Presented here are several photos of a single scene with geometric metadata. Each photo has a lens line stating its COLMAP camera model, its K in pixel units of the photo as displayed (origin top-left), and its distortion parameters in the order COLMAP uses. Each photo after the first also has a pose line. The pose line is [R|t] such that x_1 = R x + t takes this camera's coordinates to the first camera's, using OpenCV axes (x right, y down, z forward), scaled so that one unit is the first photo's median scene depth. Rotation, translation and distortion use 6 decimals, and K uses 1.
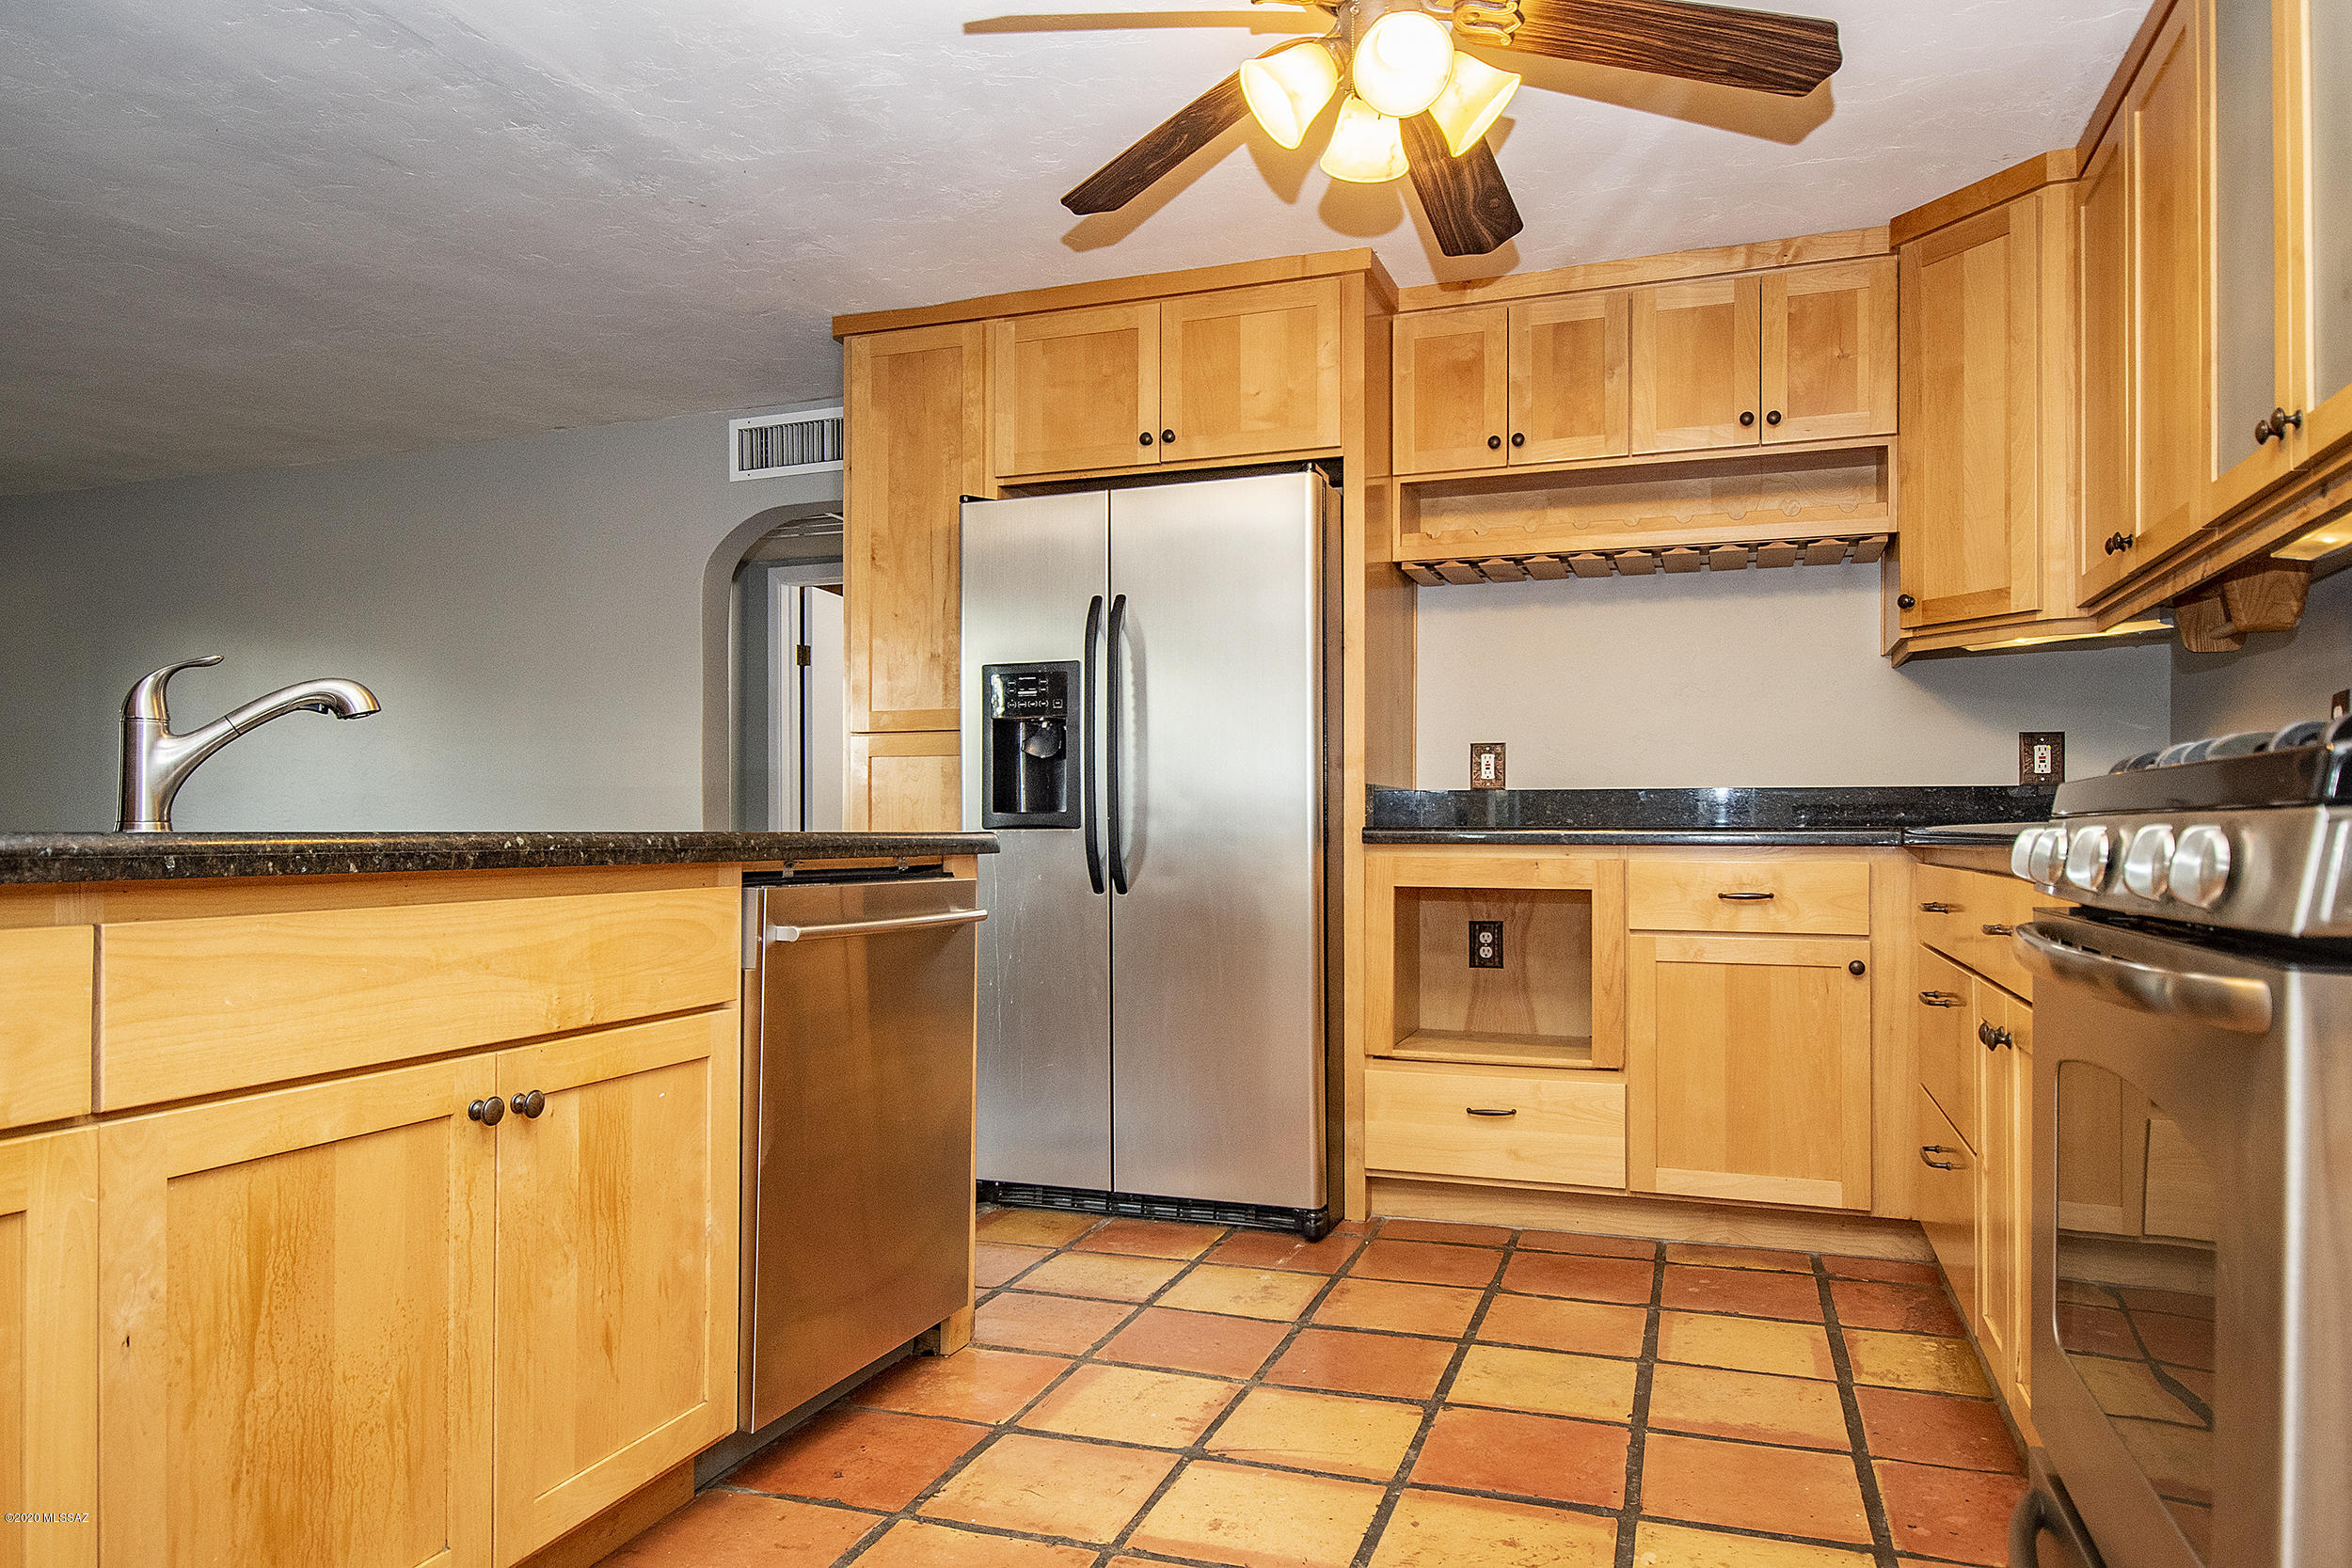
lens RADIAL K [[1489.0, 0, 1170.0], [0, 1489.0, 816.5], [0, 0, 1]] dist [0.030340, -0.023527]
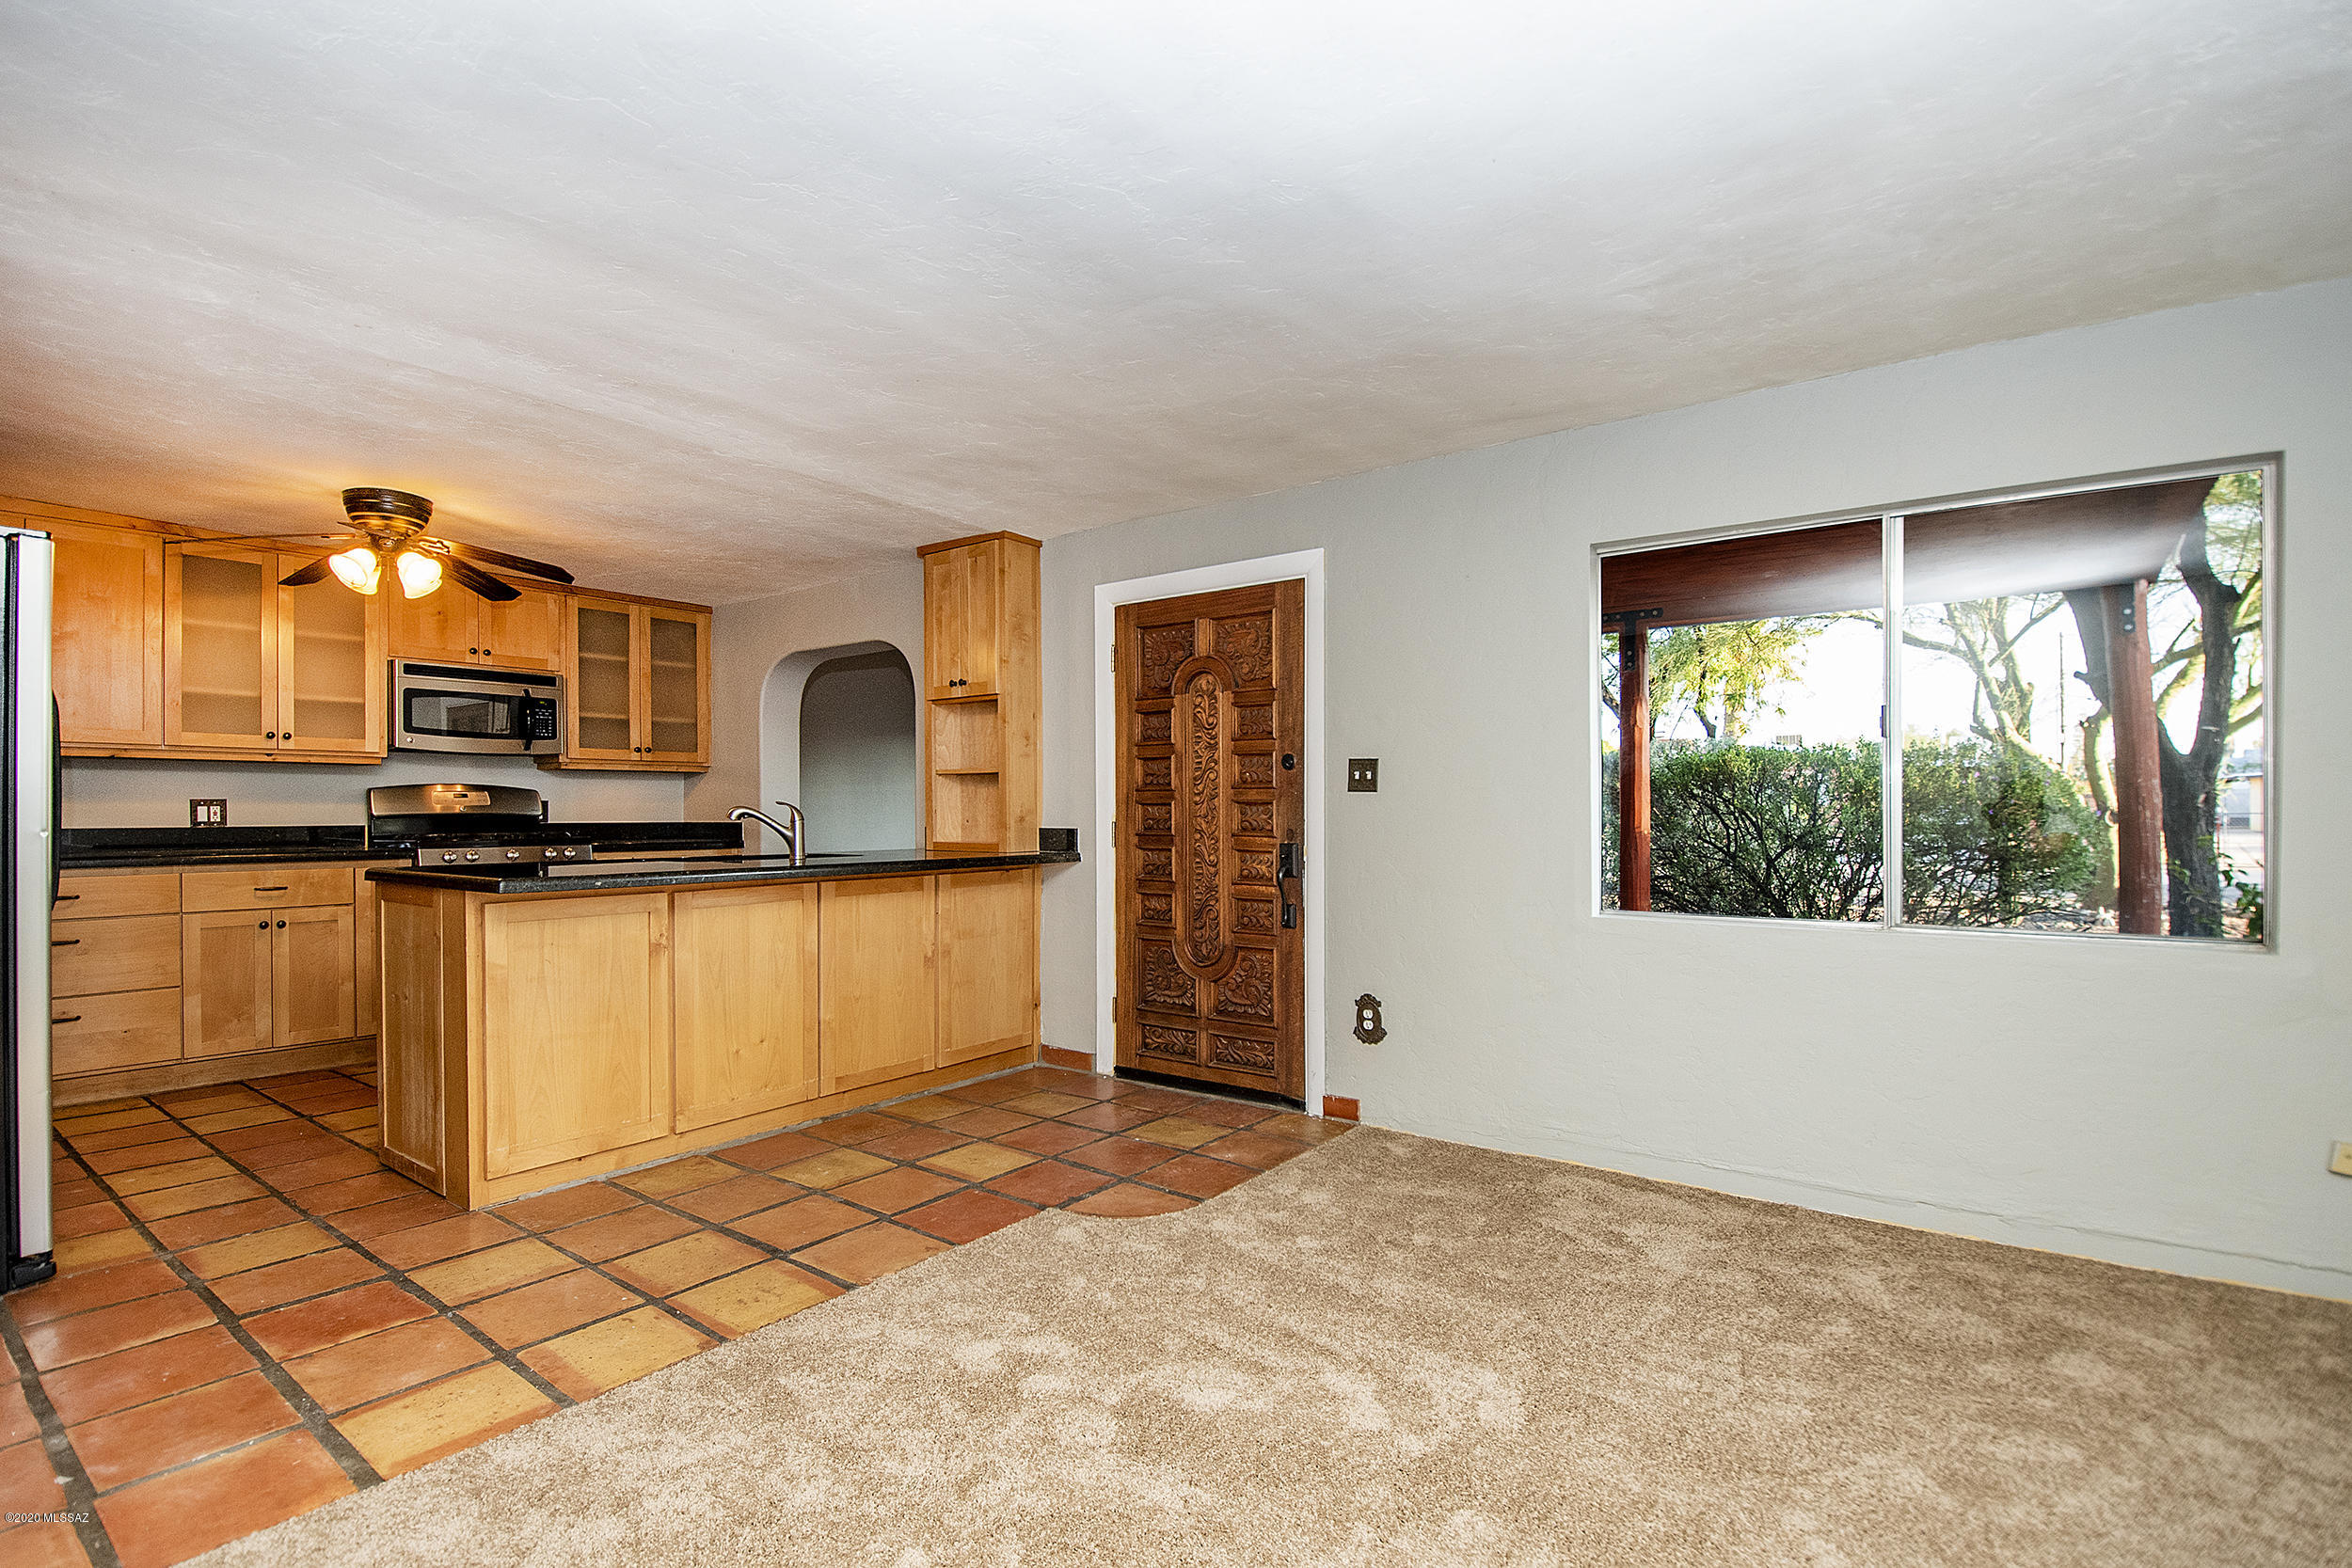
lens RADIAL K [[1101.8, 0, 1185.7], [0, 1101.8, 815.7], [0, 0, 1]] dist [0.028729, -0.032187]
pose [[-0.955941, 0.002439, 0.293548, -1.140314], [0.000050, 0.999967, -0.008148, -0.032308], [-0.293558, -0.007774, -0.955910, 1.602448]]
